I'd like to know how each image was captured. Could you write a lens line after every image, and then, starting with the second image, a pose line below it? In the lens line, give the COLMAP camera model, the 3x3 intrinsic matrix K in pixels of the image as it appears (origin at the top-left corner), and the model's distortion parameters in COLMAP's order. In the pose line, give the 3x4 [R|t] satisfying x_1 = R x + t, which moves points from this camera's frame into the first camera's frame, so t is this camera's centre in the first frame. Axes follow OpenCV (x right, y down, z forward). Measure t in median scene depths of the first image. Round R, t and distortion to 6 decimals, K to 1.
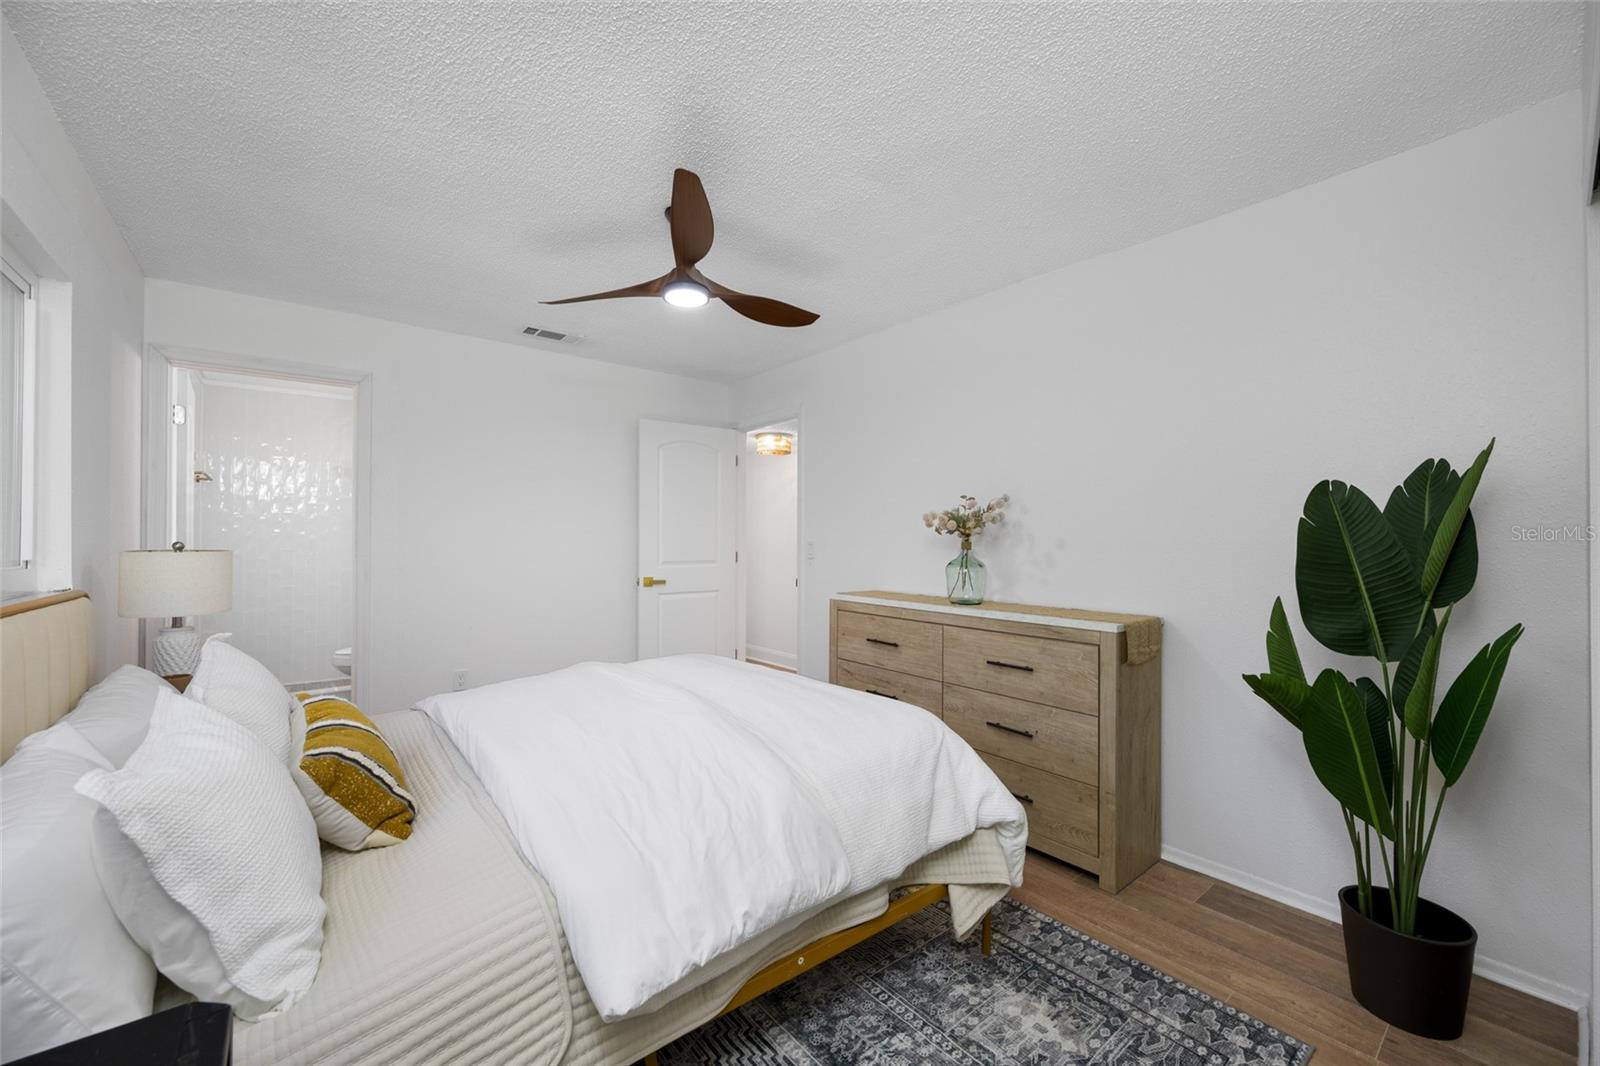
lens RADIAL K [[632.5, 0, 804.3], [0, 632.5, 536.1], [0, 0, 1]] dist [0.000230, 0.000758]
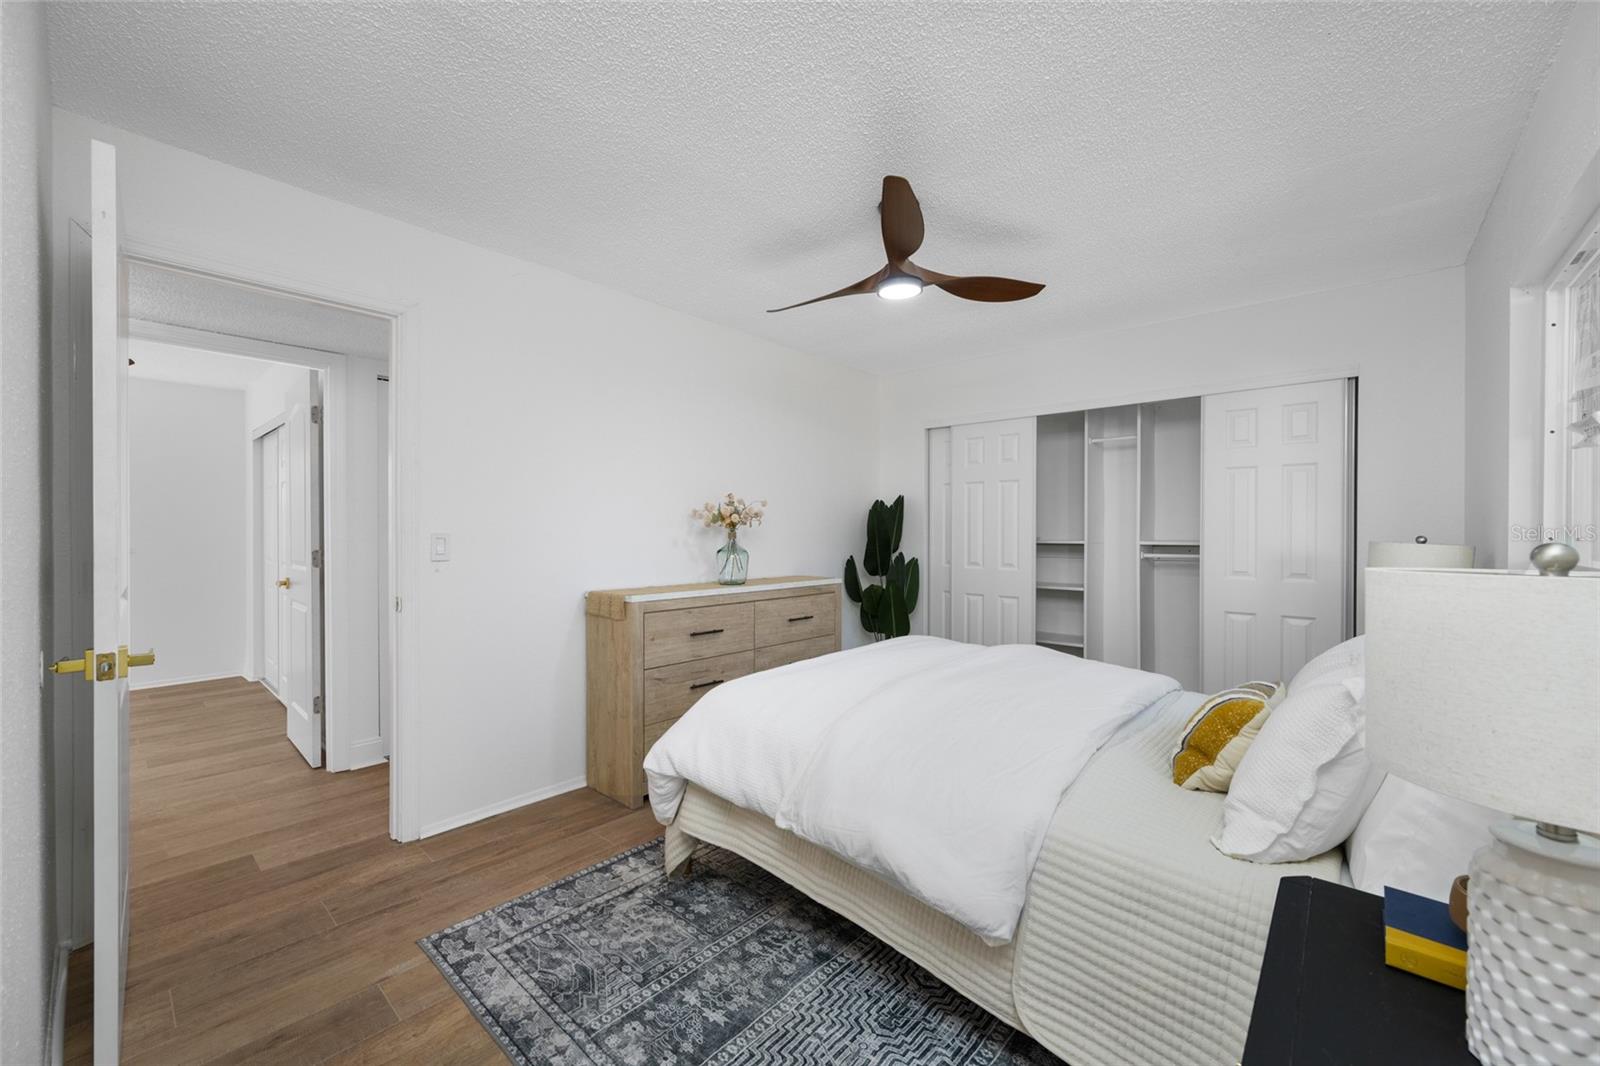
lens RADIAL K [[632.5, 0, 805.4], [0, 632.5, 532.3], [0, 0, 1]] dist [0.000230, 0.000758]
pose [[-0.164679, -0.005160, 0.986334, -0.956814], [-0.000559, 0.999987, 0.005138, 0.003186], [-0.986347, 0.000295, -0.164680, 1.078697]]
